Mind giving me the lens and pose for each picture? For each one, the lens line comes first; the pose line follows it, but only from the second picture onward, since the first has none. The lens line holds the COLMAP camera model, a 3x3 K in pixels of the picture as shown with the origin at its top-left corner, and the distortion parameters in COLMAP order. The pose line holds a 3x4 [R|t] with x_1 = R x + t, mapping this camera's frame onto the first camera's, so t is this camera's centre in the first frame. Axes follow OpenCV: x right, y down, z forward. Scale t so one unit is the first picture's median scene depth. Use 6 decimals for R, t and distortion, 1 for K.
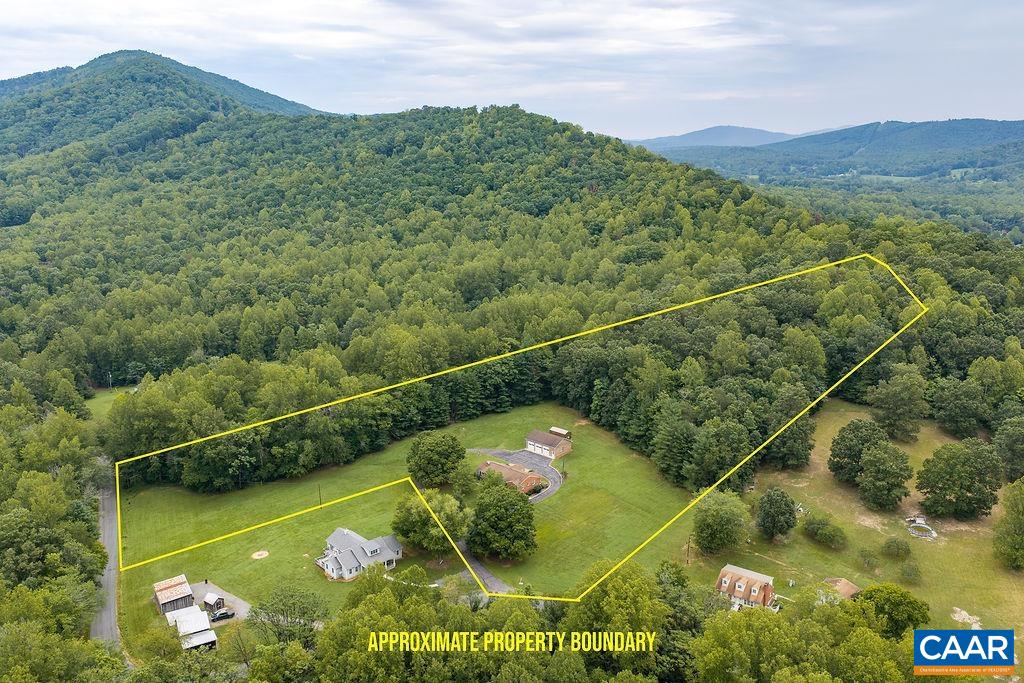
lens RADIAL K [[846.4, 0, 509.9], [0, 846.4, 339.5], [0, 0, 1]] dist [0.012533, -0.019951]
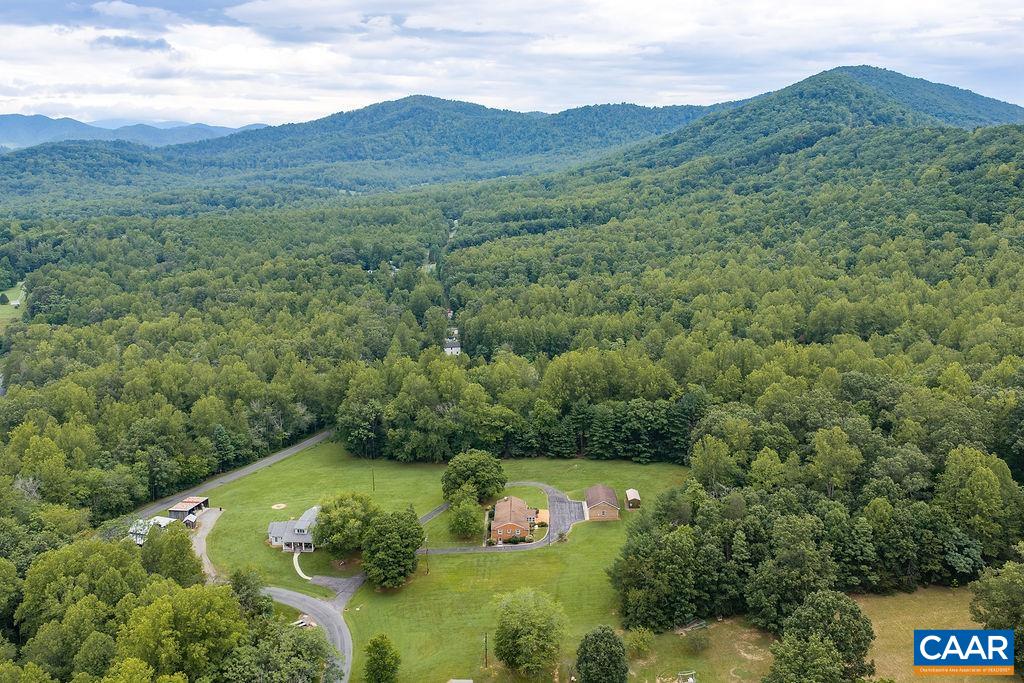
lens RADIAL K [[846.4, 0, 509.9], [0, 846.4, 339.5], [0, 0, 1]] dist [0.012533, -0.019951]
pose [[0.675154, 0.160913, -0.719912, 0.521316], [-0.171922, 0.983368, 0.058568, -0.070049], [0.717363, 0.084226, 0.691589, 0.278806]]
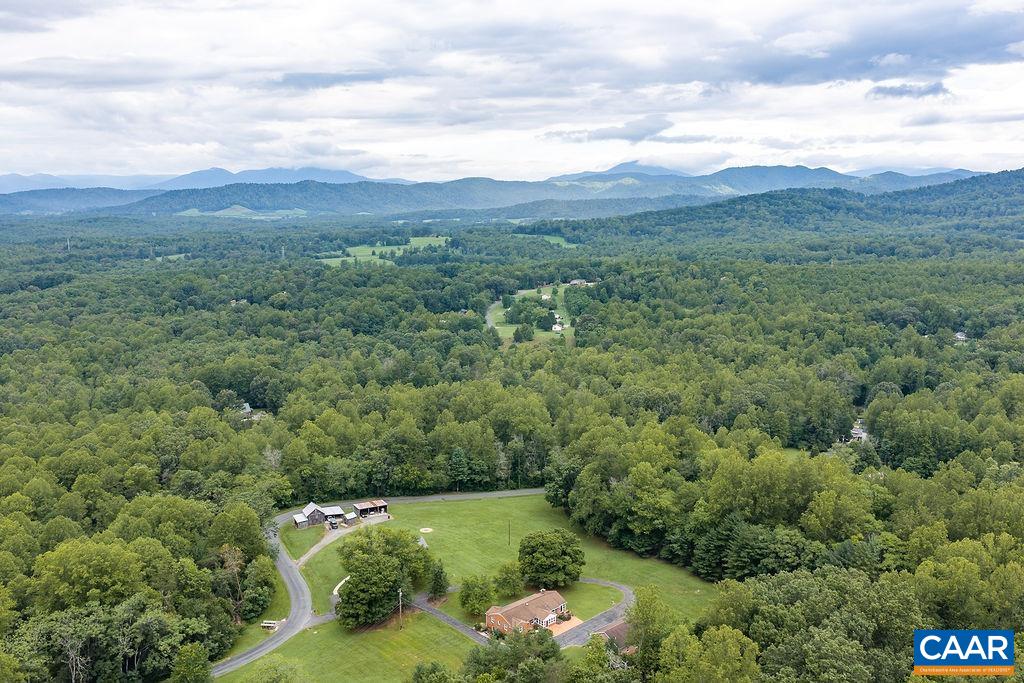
lens RADIAL K [[846.4, 0, 509.9], [0, 846.4, 339.5], [0, 0, 1]] dist [0.012533, -0.019951]
pose [[-0.093431, 0.163939, -0.982036, 0.622858], [-0.228924, 0.956386, 0.181437, -0.192535], [0.968950, 0.241764, -0.051827, 0.790981]]
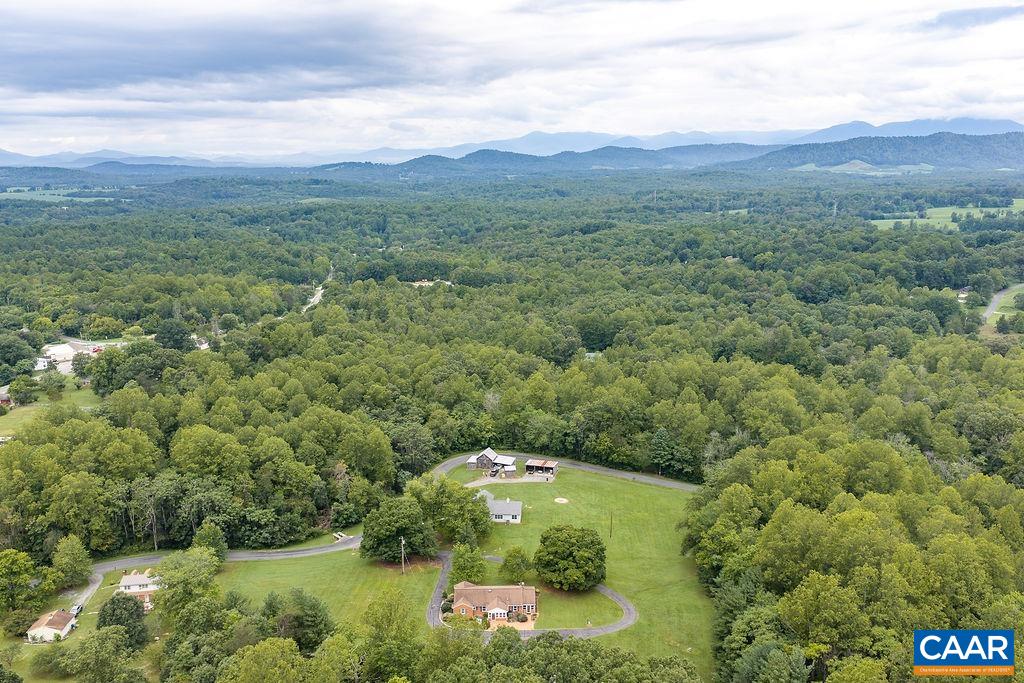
lens RADIAL K [[851.8, 0, 512.0], [0, 851.8, 341.5], [0, 0, 1]] dist [0.014052, -0.006440]
pose [[-0.715618, 0.152121, -0.681726, 0.389084], [-0.157809, 0.915550, 0.369951, -0.277539], [0.680432, 0.372326, -0.631178, 1.158104]]
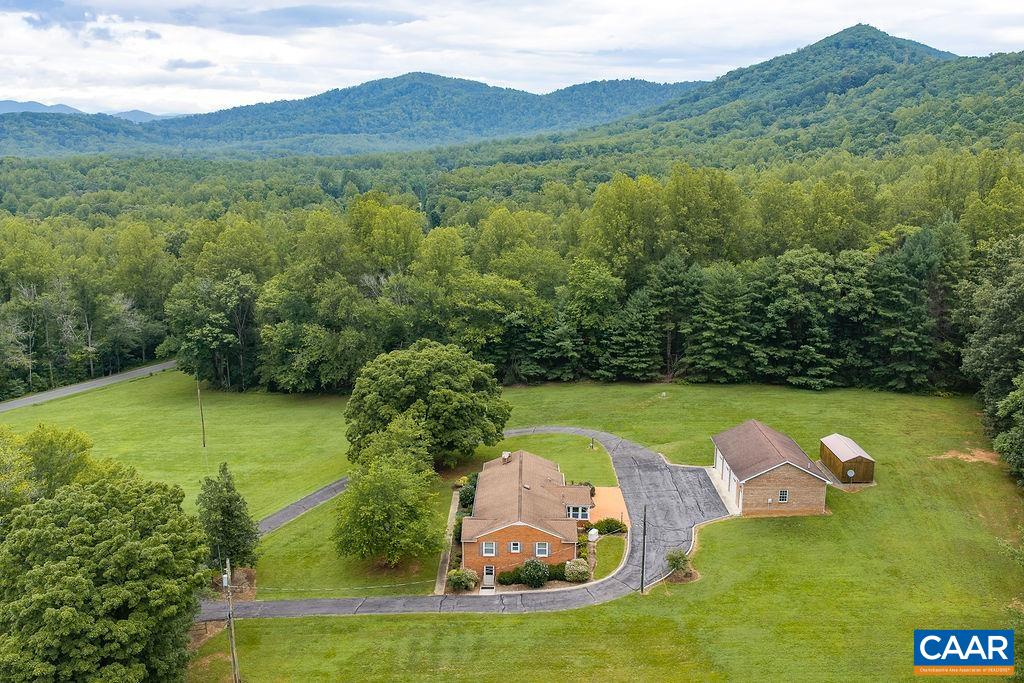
lens RADIAL K [[846.4, 0, 509.9], [0, 846.4, 339.5], [0, 0, 1]] dist [0.012533, -0.019951]
pose [[0.672752, 0.166463, -0.720899, 0.182057], [-0.175465, 0.982461, 0.063114, 0.063293], [0.718761, 0.084032, 0.690161, 0.627243]]
